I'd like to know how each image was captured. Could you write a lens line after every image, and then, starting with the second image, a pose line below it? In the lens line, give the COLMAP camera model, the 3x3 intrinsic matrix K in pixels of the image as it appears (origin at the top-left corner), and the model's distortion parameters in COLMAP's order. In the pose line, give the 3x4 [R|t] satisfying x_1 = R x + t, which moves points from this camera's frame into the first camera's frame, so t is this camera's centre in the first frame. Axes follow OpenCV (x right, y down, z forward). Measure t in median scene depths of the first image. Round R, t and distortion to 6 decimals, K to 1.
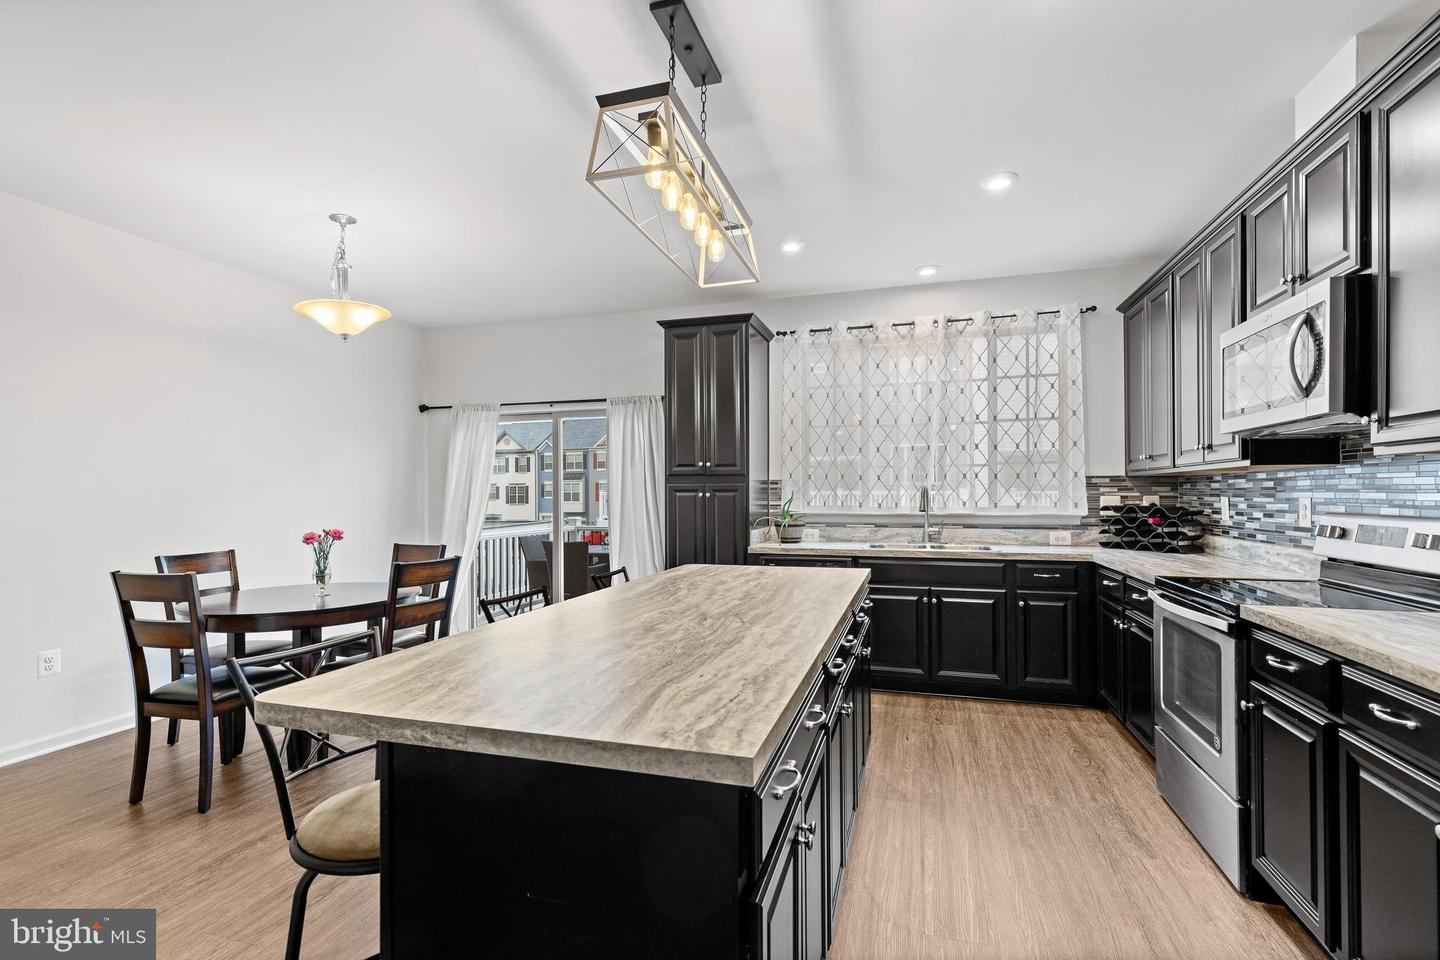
lens RADIAL K [[659.7, 0, 723.7], [0, 659.7, 488.6], [0, 0, 1]] dist [0.012229, -0.003138]
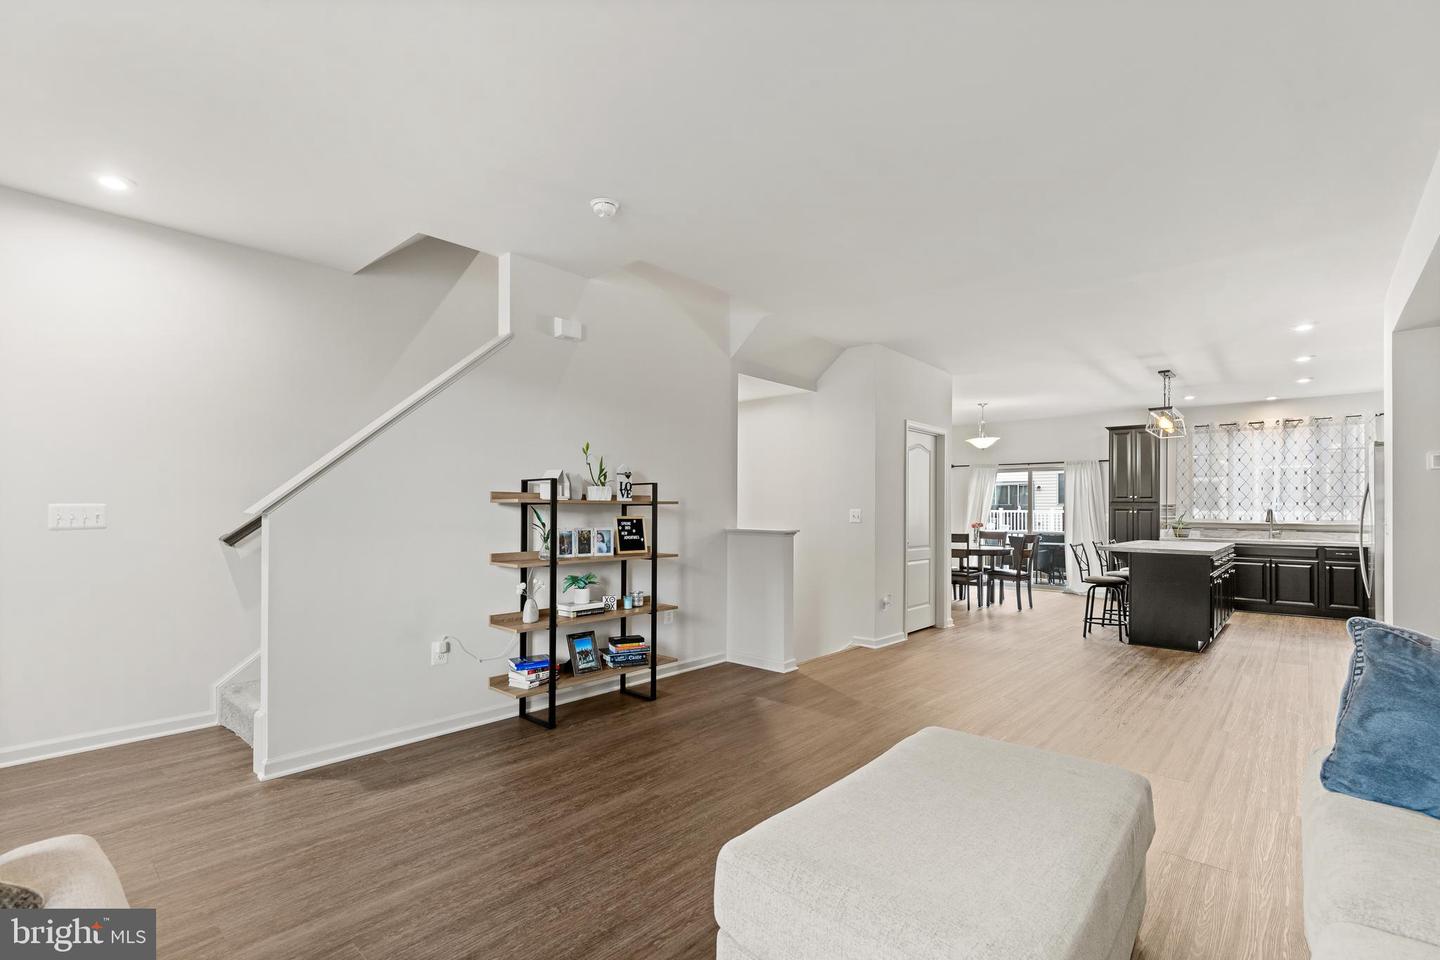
lens RADIAL K [[659.7, 0, 715.5], [0, 659.7, 501.2], [0, 0, 1]] dist [0.012229, -0.003138]
pose [[0.898482, 0.001395, -0.439008, -0.289186], [-0.001928, 0.999998, -0.000768, -0.019939], [0.439006, 0.001537, 0.898483, -1.412481]]
